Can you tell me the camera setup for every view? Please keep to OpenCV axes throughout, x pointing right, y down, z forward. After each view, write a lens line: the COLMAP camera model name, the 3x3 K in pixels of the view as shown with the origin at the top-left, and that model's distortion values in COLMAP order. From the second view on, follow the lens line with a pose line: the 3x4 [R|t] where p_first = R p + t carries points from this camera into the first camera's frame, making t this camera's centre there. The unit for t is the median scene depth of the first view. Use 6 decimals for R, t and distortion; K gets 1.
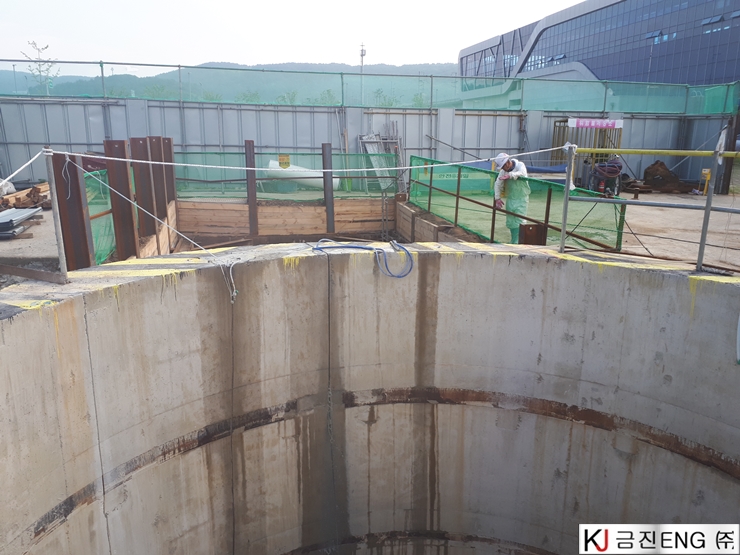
lens RADIAL K [[597.3, 0, 371.2], [0, 597.3, 287.6], [0, 0, 1]] dist [0.025044, -0.001560]
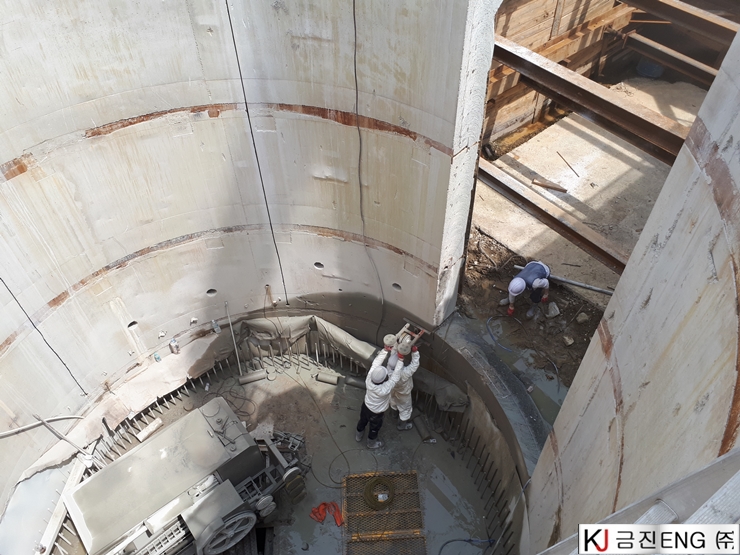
lens RADIAL K [[596.4, 0, 369.3], [0, 596.4, 271.9], [0, 0, 1]] dist [0.061541, -0.110074]
pose [[0.470811, 0.658397, -0.587240, 0.635244], [-0.220264, 0.732271, 0.644408, 0.019907], [0.854295, -0.174046, 0.489783, 0.548635]]
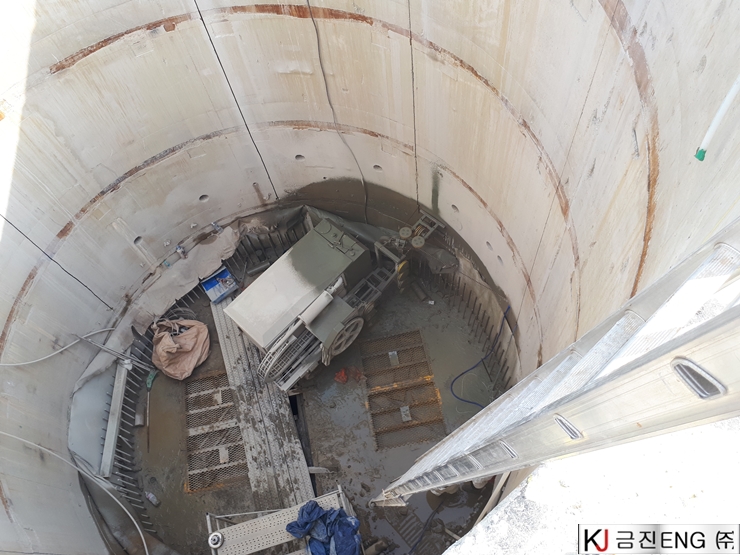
lens RADIAL K [[600.8, 0, 367.3], [0, 600.8, 268.9], [0, 0, 1]] dist [0.010773, 0.005358]
pose [[0.575920, 0.694912, -0.430597, 0.659043], [-0.120115, 0.592934, 0.796242, -0.092027], [0.808634, -0.406851, 0.424952, 0.536881]]
